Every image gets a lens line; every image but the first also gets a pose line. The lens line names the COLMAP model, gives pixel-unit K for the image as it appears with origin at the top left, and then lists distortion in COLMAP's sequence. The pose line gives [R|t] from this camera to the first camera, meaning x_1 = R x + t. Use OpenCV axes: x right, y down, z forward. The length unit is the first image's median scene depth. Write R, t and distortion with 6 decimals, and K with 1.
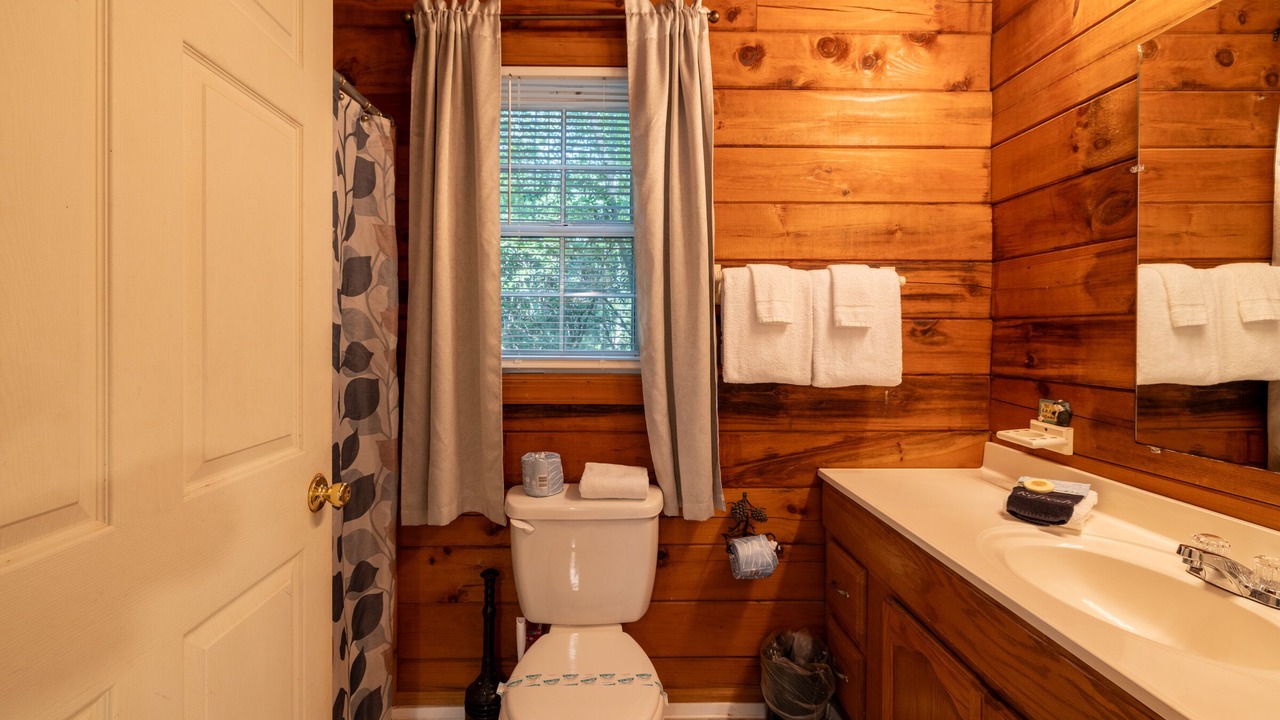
lens RADIAL K [[538.9, 0, 609.9], [0, 538.9, 336.6], [0, 0, 1]] dist [0.001403, -0.000061]
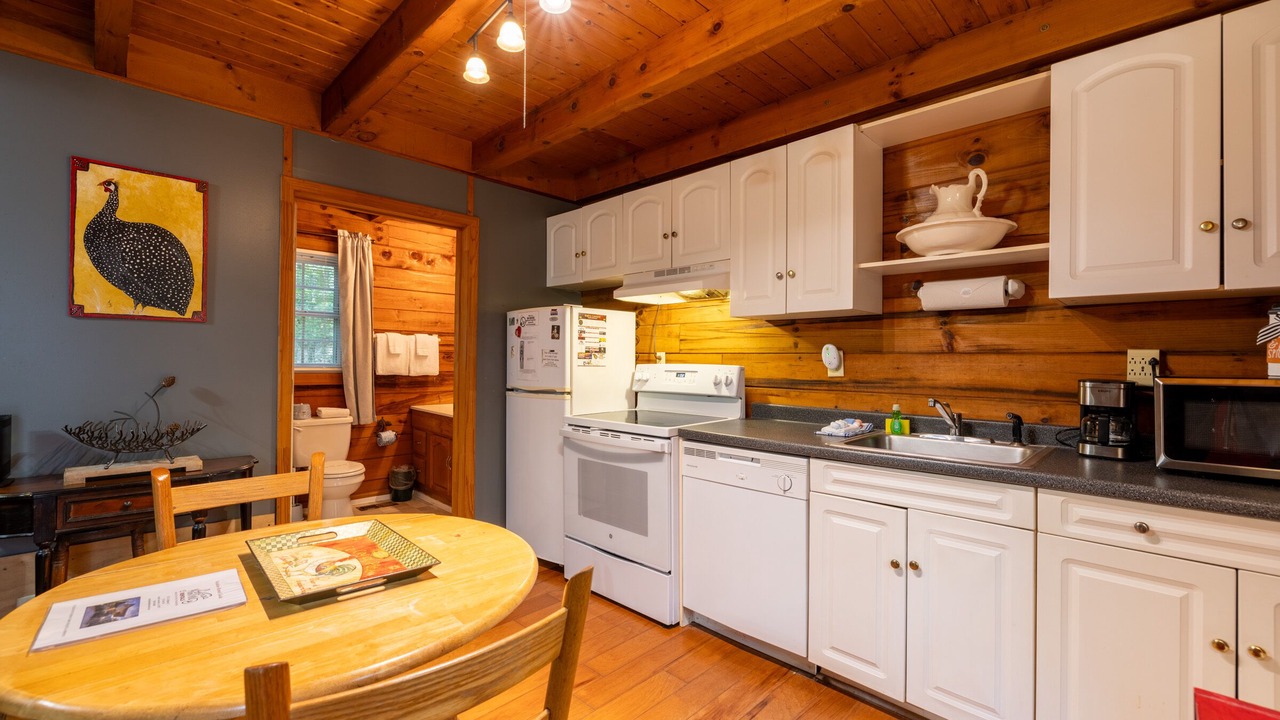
lens RADIAL K [[538.9, 0, 635.1], [0, 538.9, 357.1], [0, 0, 1]] dist [0.001403, -0.000061]
pose [[0.710214, 0.007144, 0.703950, -0.797184], [-0.002993, 0.999970, -0.007129, 0.009659], [-0.703980, 0.002956, 0.710214, -1.904196]]
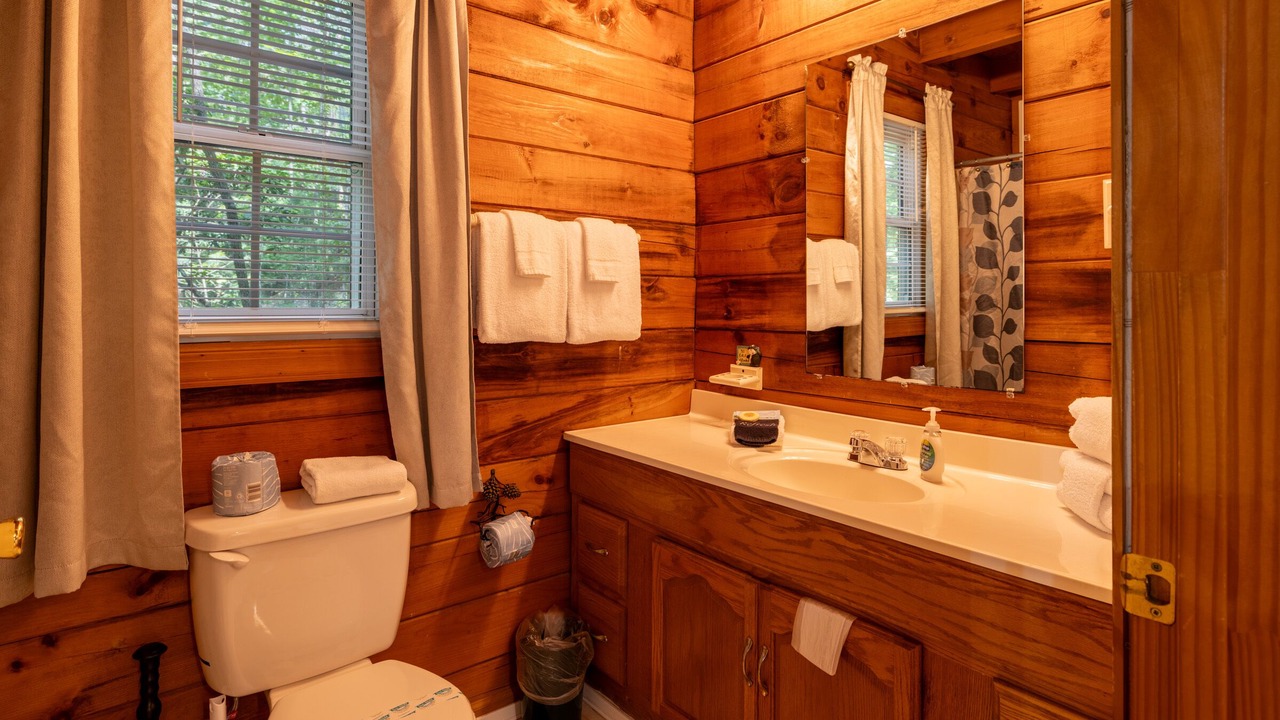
lens RADIAL K [[684.2, 0, 625.9], [0, 684.2, 297.1], [0, 0, 1]] dist [-0.000756, 0.000943]
pose [[0.785840, 0.002587, 0.618424, -0.288487], [0.006928, 0.999892, -0.012987, 0.026939], [-0.618391, 0.014490, 0.785737, -0.012543]]
